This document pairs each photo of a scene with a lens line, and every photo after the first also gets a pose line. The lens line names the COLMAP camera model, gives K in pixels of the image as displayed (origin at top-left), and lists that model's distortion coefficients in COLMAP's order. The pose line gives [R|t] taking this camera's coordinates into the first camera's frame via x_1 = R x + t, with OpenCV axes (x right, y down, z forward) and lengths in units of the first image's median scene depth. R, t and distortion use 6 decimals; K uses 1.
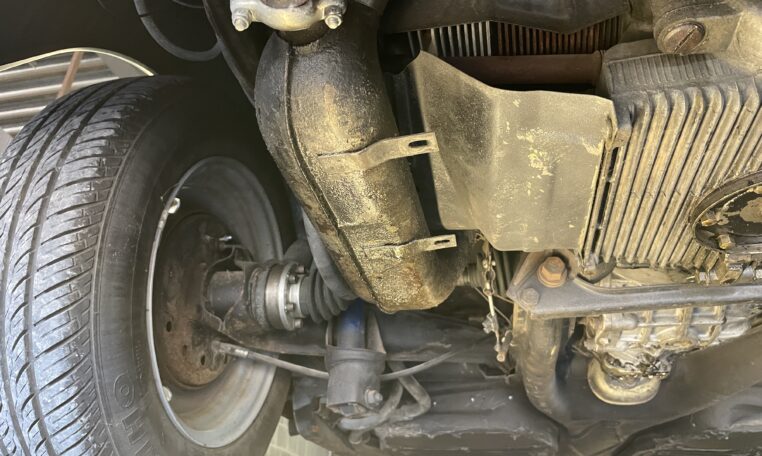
lens RADIAL K [[582.9, 0, 385.3], [0, 582.9, 223.6], [0, 0, 1]] dist [0.073992, -0.111366]
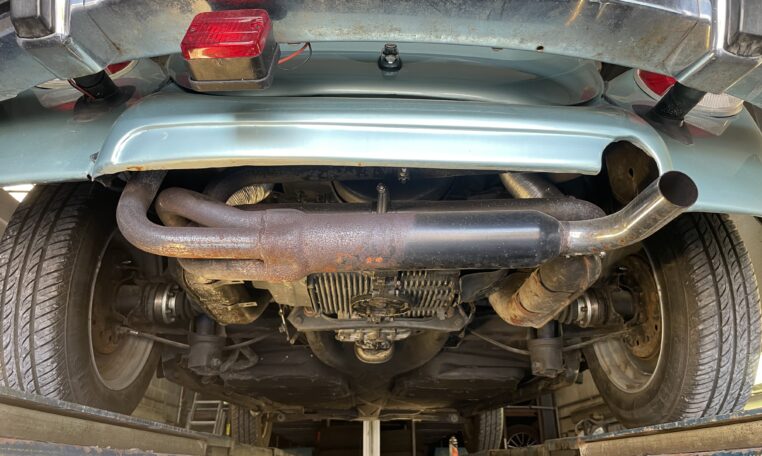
lens RADIAL K [[582.9, 0, 385.9], [0, 582.9, 221.0], [0, 0, 1]] dist [0.073992, -0.111366]
pose [[0.972288, 0.068375, 0.223562, 0.061904], [-0.091353, 0.991363, 0.094100, -0.412739], [-0.215197, -0.111915, 0.970137, -0.941925]]
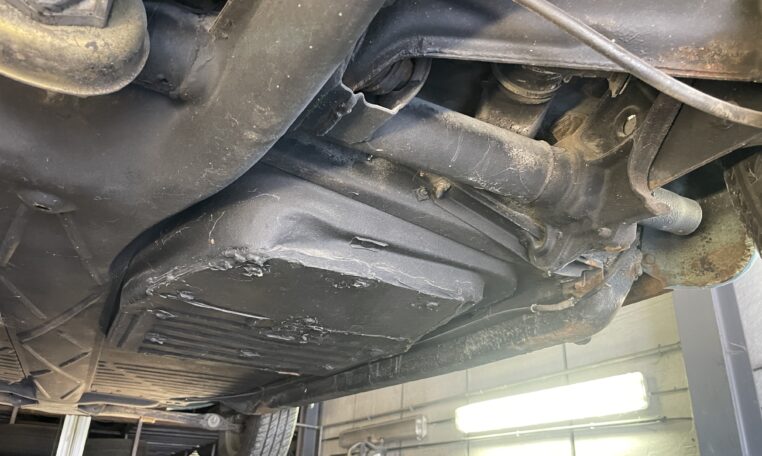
lens RADIAL K [[582.9, 0, 387.7], [0, 582.9, 229.1], [0, 0, 1]] dist [0.073992, -0.111366]
pose [[0.786777, 0.270277, 0.554916, 0.641918], [-0.321872, 0.946771, -0.004773, 0.517148], [-0.526669, -0.174856, 0.831892, 0.875761]]
